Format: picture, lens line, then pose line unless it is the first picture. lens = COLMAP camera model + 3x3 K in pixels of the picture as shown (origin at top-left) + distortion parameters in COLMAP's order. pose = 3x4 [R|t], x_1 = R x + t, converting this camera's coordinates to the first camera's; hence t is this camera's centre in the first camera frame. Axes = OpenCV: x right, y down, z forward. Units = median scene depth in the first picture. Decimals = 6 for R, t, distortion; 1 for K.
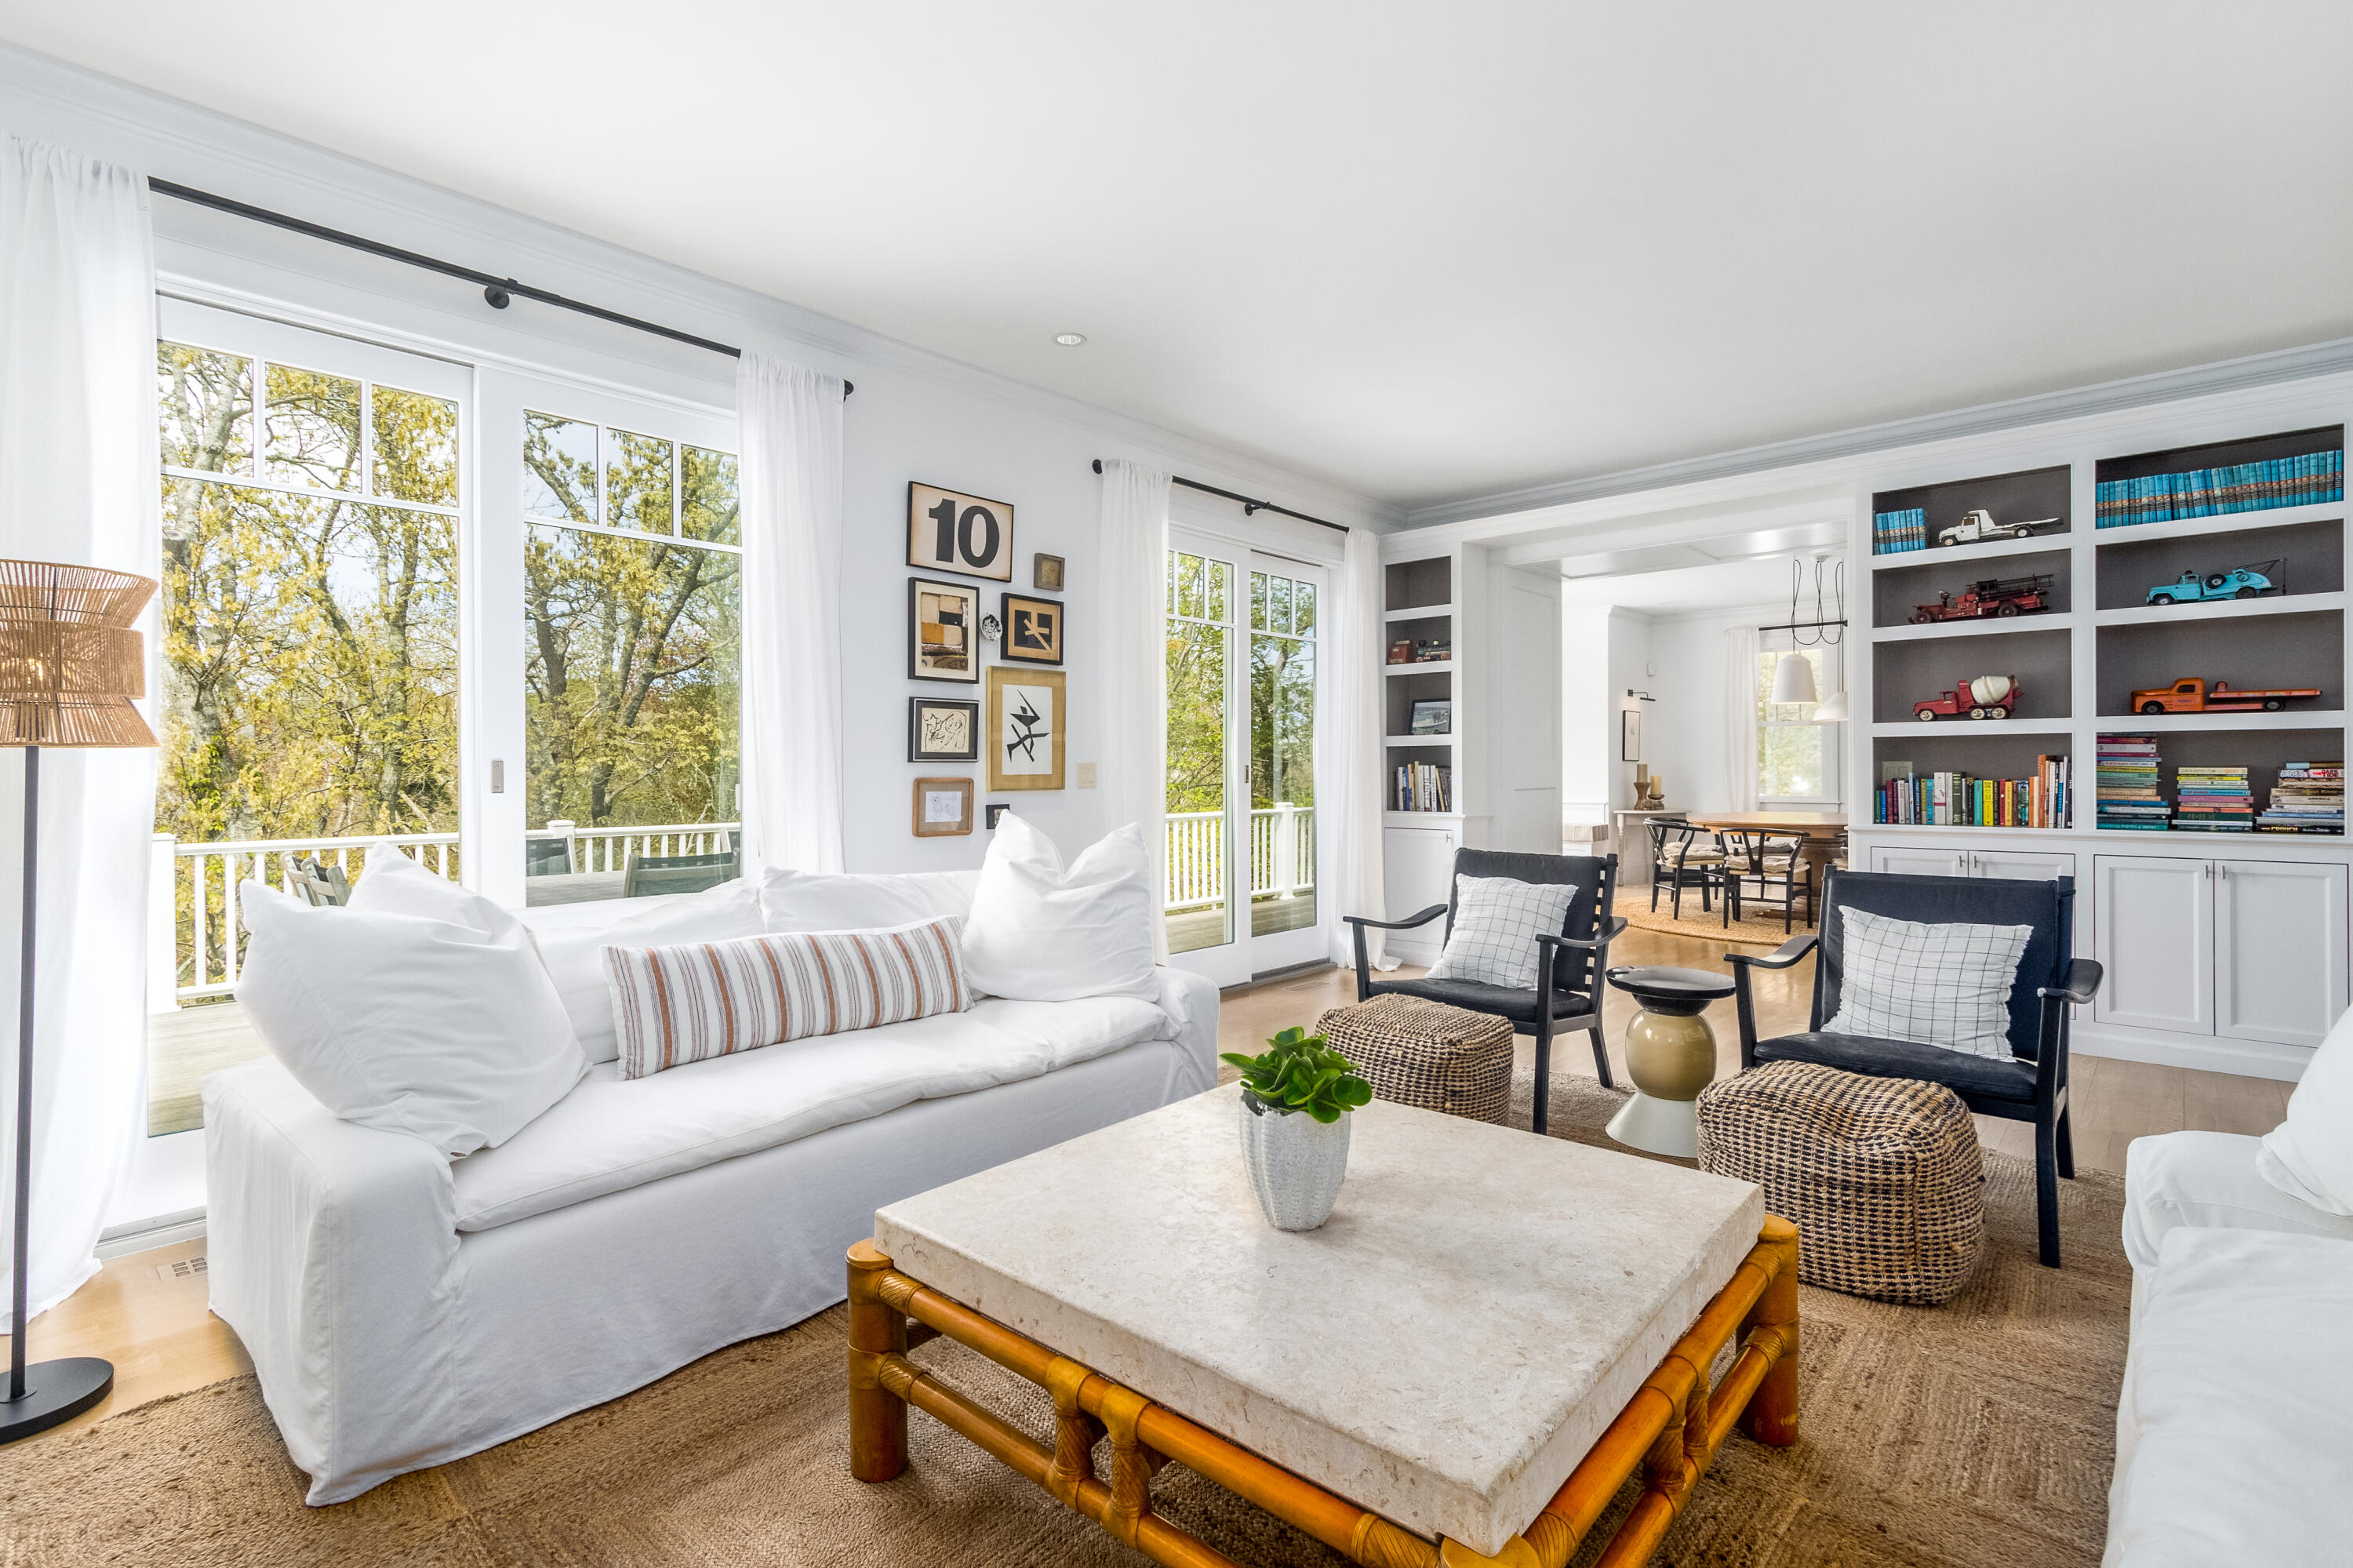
lens RADIAL K [[1108.0, 0, 1167.2], [0, 1108.0, 770.6], [0, 0, 1]] dist [0.001803, -0.002524]
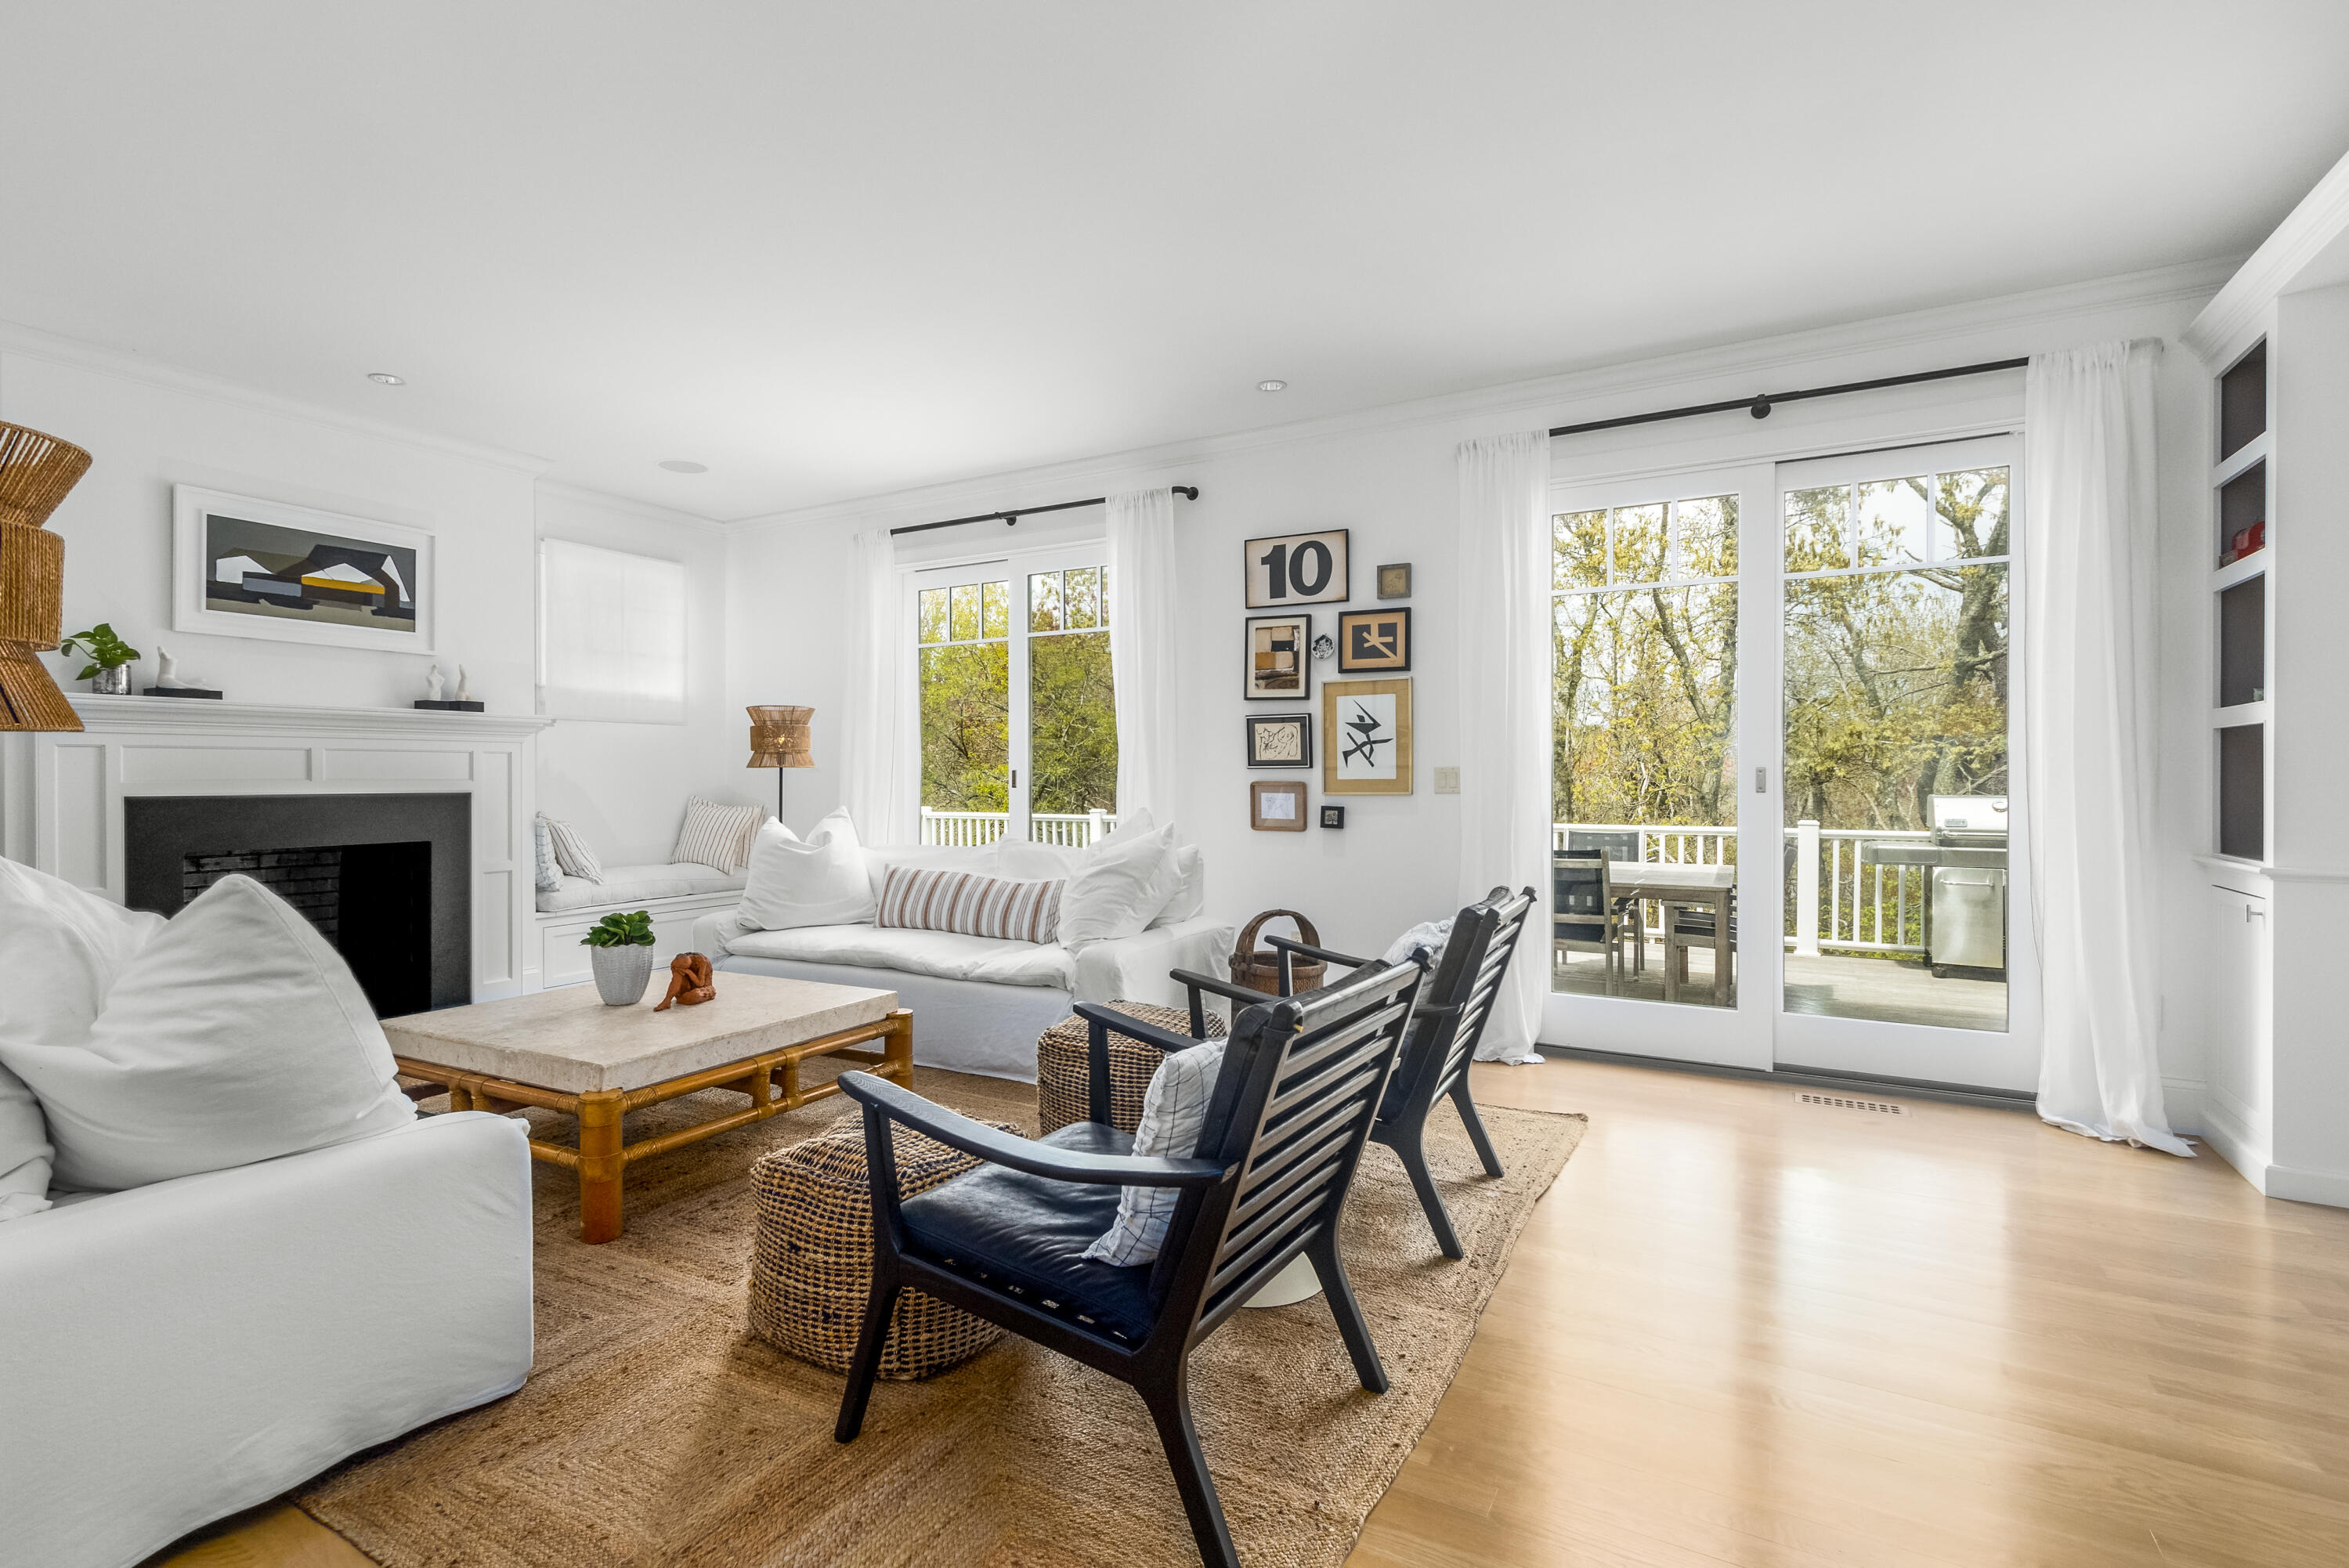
lens RADIAL K [[1106.1, 0, 1154.9], [0, 1106.1, 782.3], [0, 0, 1]] dist [0.001803, -0.002524]
pose [[0.219632, 0.003467, -0.975577, 0.895136], [0.000050, 0.999994, 0.003565, 0.002794], [0.975583, -0.000832, 0.219631, 0.598171]]
